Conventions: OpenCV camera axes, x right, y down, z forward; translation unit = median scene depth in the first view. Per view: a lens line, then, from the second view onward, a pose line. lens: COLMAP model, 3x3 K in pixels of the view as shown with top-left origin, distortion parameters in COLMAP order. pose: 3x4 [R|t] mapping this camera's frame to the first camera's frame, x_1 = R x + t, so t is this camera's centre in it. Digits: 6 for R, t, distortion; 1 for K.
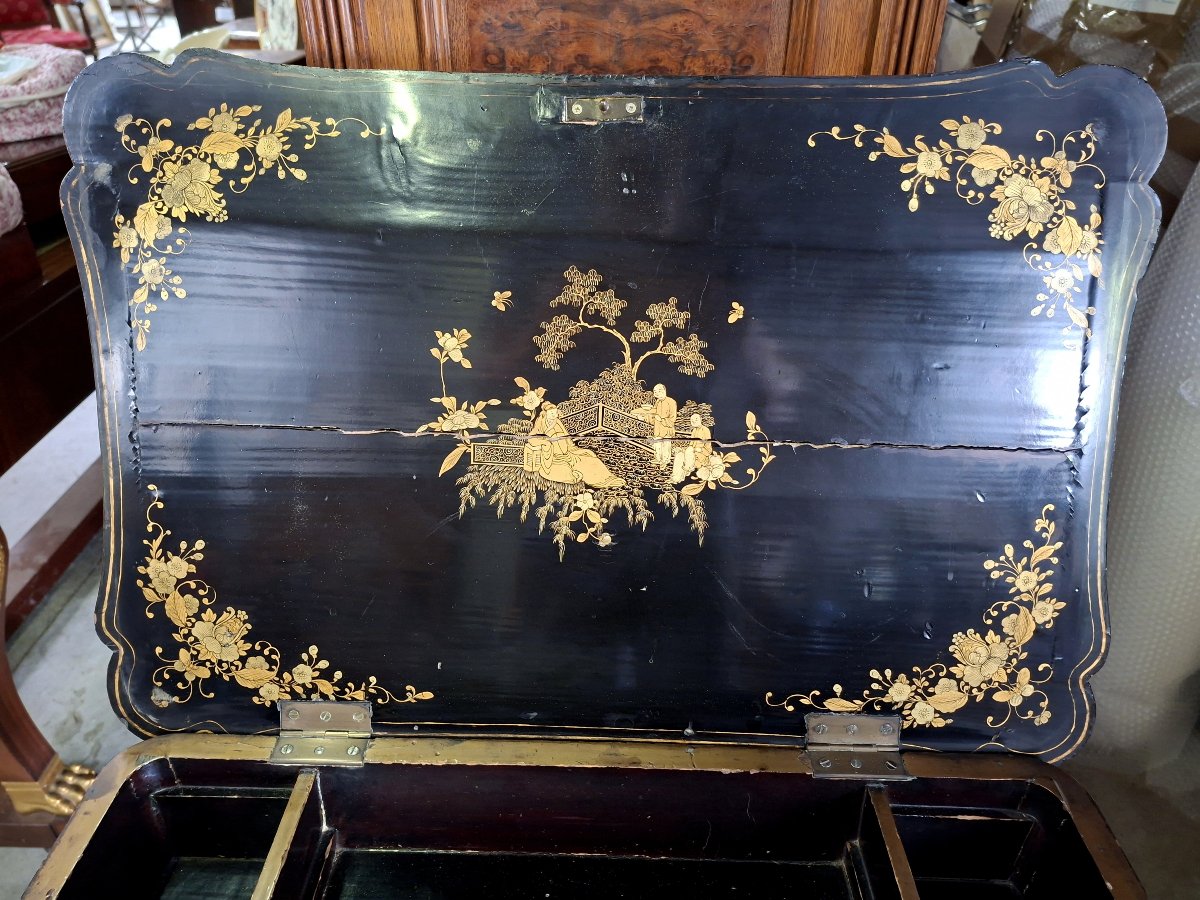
lens RADIAL K [[825.2, 0, 600.0], [0, 825.2, 450.0], [0, 0, 1]] dist [0.096358, -0.143558]
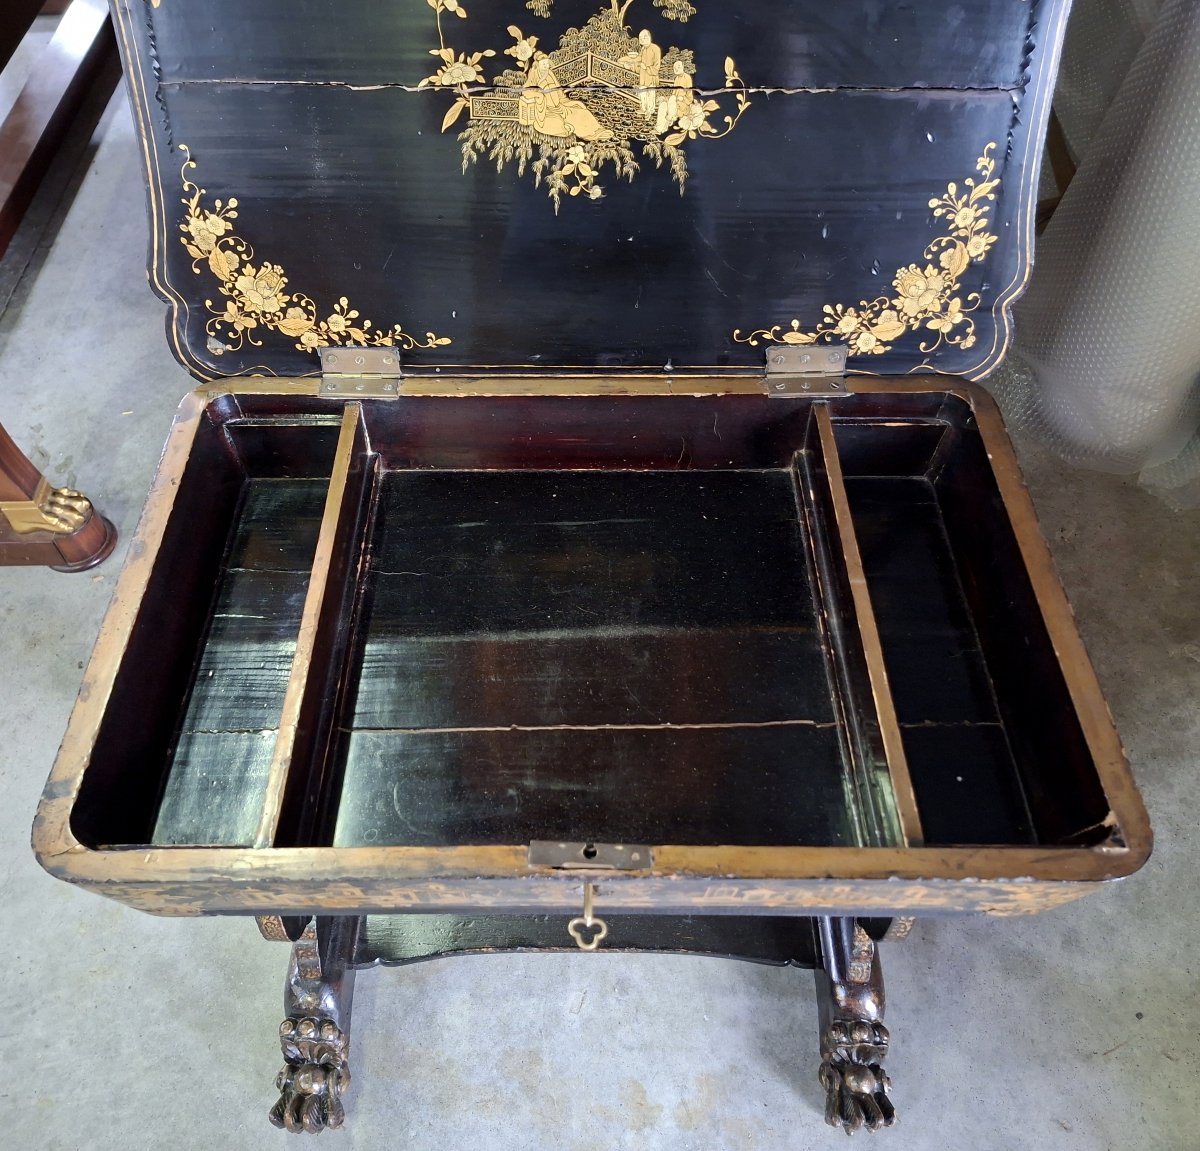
lens RADIAL K [[1030.0, 0, 582.9], [0, 1030.0, 576.0], [0, 0, 1]] dist [0.134384, -0.216114]
pose [[0.999790, -0.019943, -0.004696, -0.014404], [0.020290, 0.931941, 0.362042, 0.080524], [-0.002844, -0.362061, 0.932150, -0.495876]]
